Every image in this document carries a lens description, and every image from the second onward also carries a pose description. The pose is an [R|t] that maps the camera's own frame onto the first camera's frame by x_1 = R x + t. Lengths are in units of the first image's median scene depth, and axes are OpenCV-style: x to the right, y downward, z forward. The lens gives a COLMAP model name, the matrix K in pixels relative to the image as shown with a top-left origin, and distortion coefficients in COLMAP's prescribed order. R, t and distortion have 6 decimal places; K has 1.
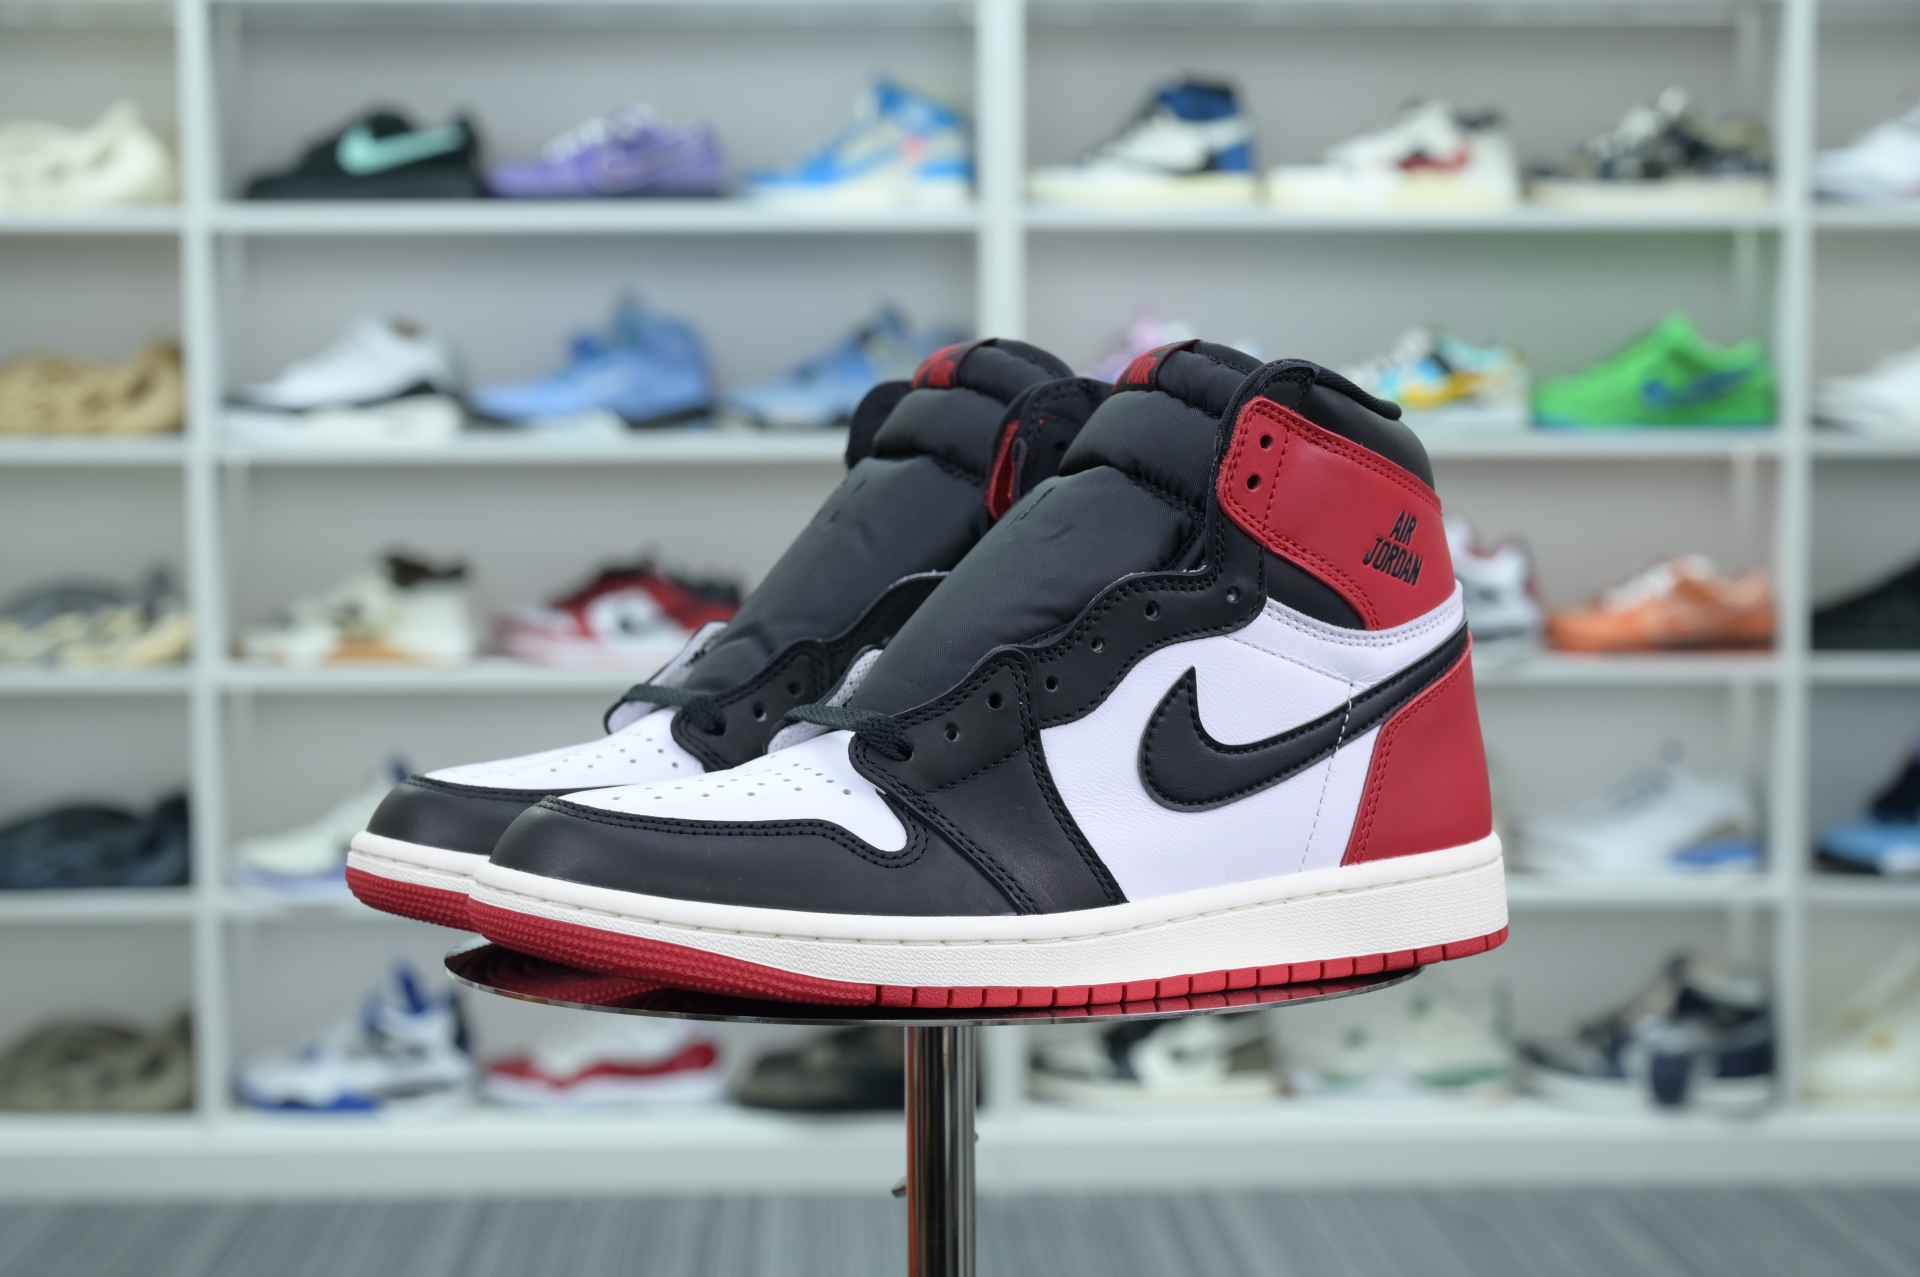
lens RADIAL K [[3789.2, 0, 960.0], [0, 3789.2, 638.5], [0, 0, 1]] dist [-0.066277, 0.418259]
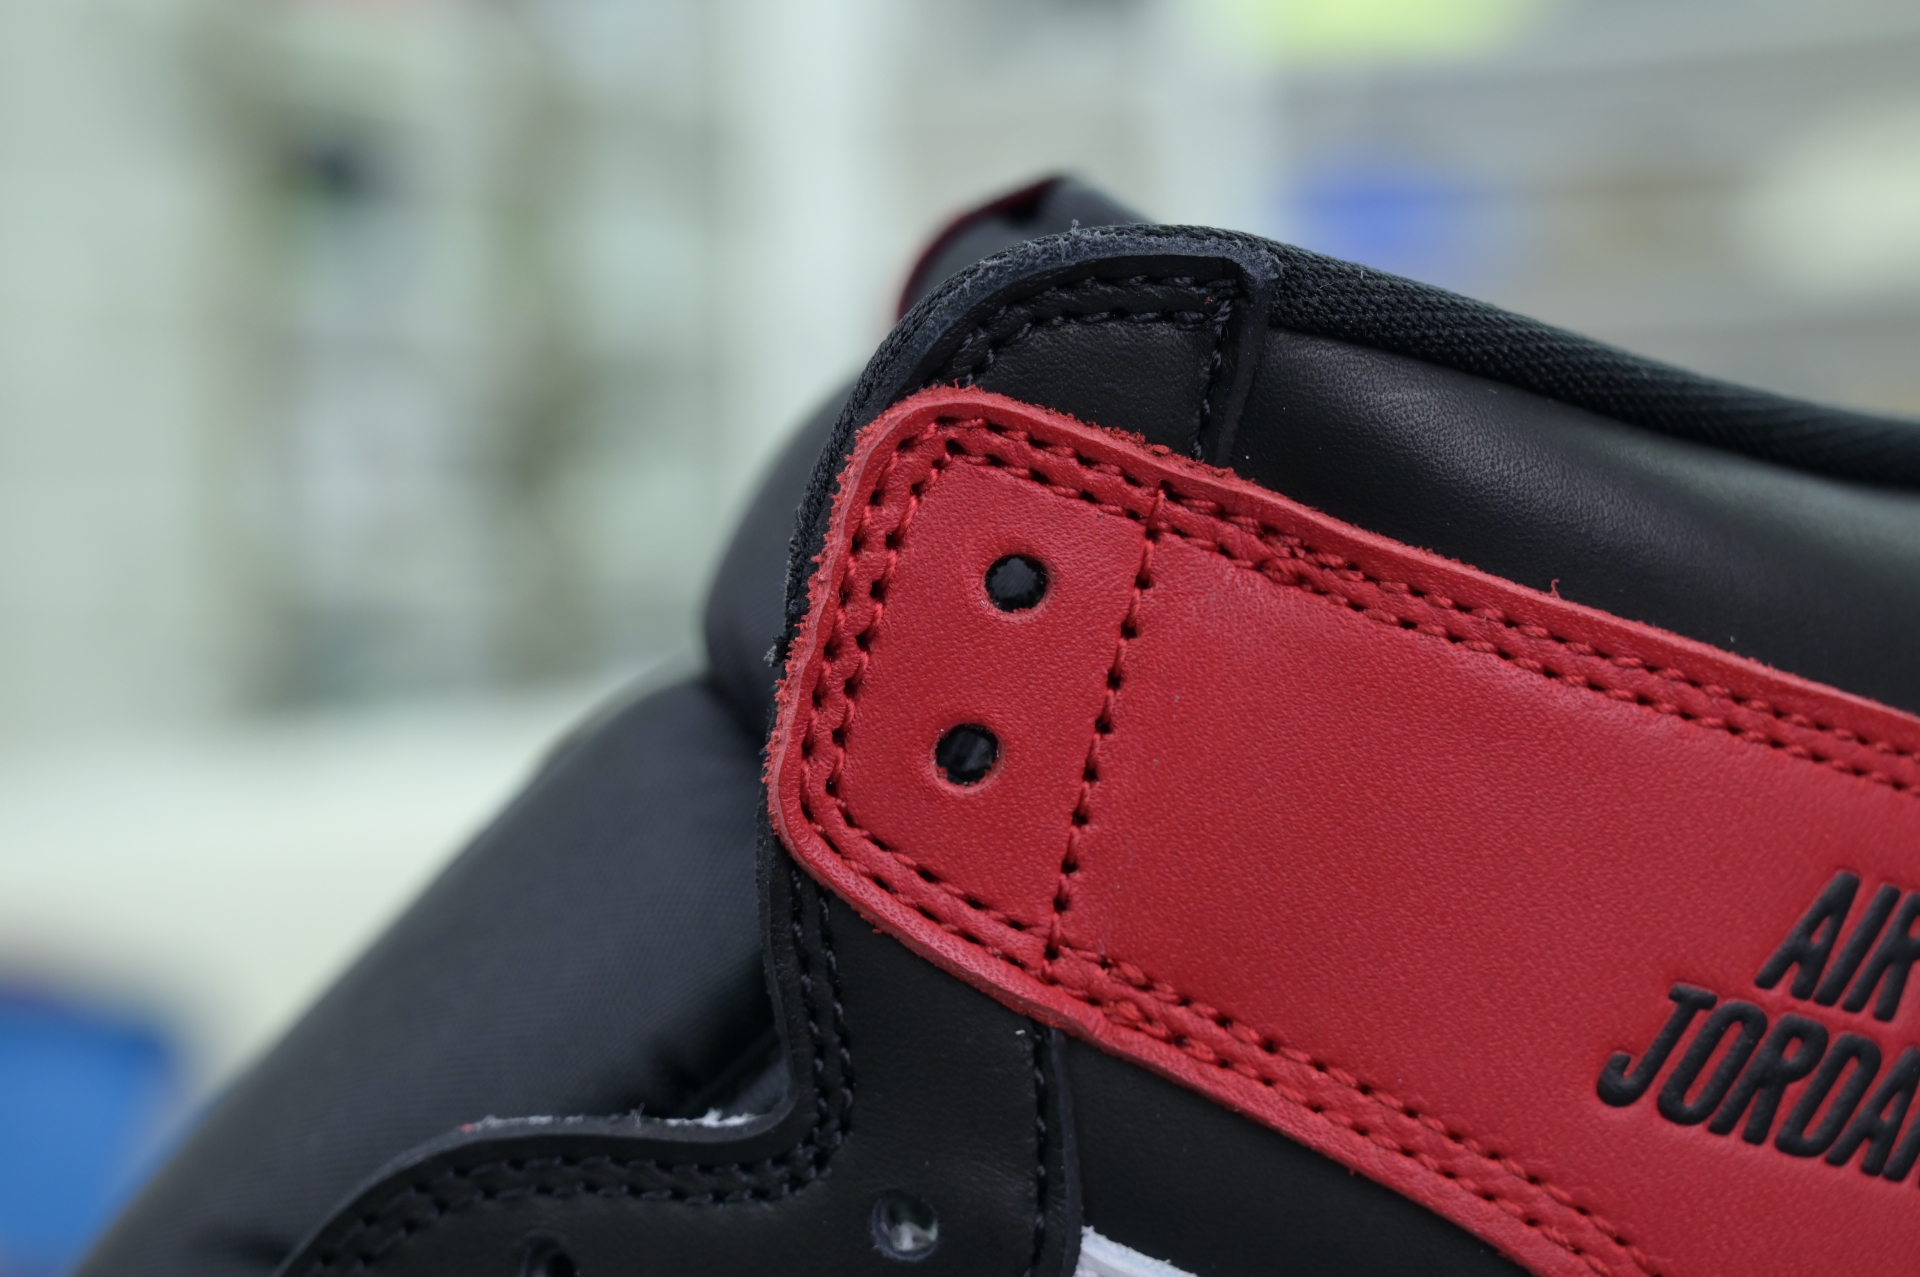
lens RADIAL K [[3789.2, 0, 960.0], [0, 3789.2, 638.5], [0, 0, 1]] dist [-0.066277, 0.418259]
pose [[0.840560, -0.007152, -0.541672, 0.207809], [-0.021805, 0.998656, -0.047023, -0.038046], [0.541280, 0.051337, 0.839274, 0.815319]]
